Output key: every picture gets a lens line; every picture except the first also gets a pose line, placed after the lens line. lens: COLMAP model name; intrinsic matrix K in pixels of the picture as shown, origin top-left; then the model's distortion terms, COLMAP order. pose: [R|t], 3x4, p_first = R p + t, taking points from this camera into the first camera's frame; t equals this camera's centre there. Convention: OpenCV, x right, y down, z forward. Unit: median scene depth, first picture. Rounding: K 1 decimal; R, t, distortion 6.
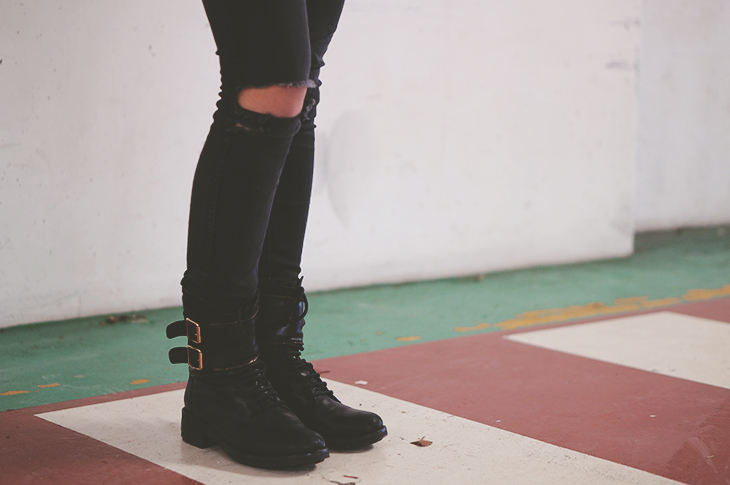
lens RADIAL K [[1583.7, 0, 365.0], [0, 1583.7, 242.5], [0, 0, 1]] dist [0.063150, -0.037544]
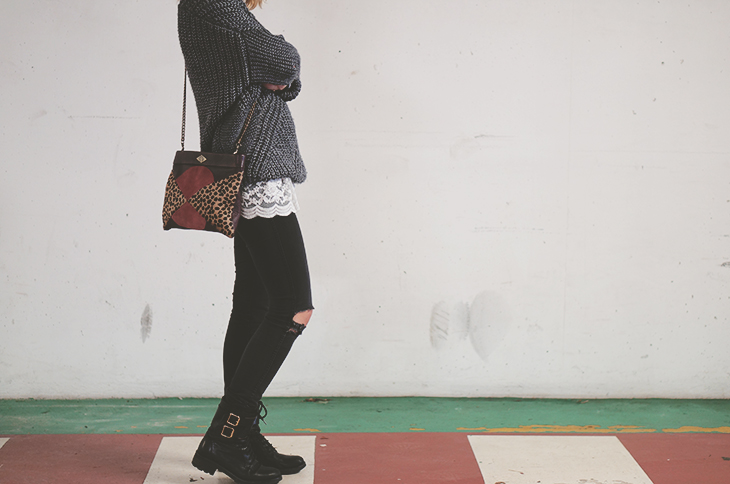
lens RADIAL K [[1583.7, 0, 365.0], [0, 1583.7, 242.0], [0, 0, 1]] dist [0.063150, -0.037544]
pose [[0.775846, 0.052522, -0.628732, 1.064339], [-0.075211, 0.997122, -0.009514, -0.124776], [0.626423, 0.054669, 0.777564, -0.423631]]
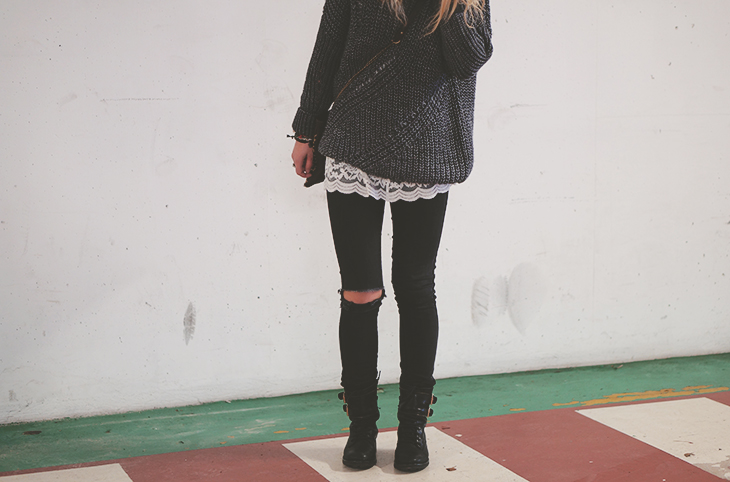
lens RADIAL K [[1583.7, 0, 365.0], [0, 1583.7, 241.0], [0, 0, 1]] dist [0.063150, -0.037544]
pose [[0.940458, 0.008491, -0.339805, 0.446516], [-0.011240, 0.999918, -0.006123, -0.107952], [0.339725, 0.009578, 0.940476, -0.670145]]
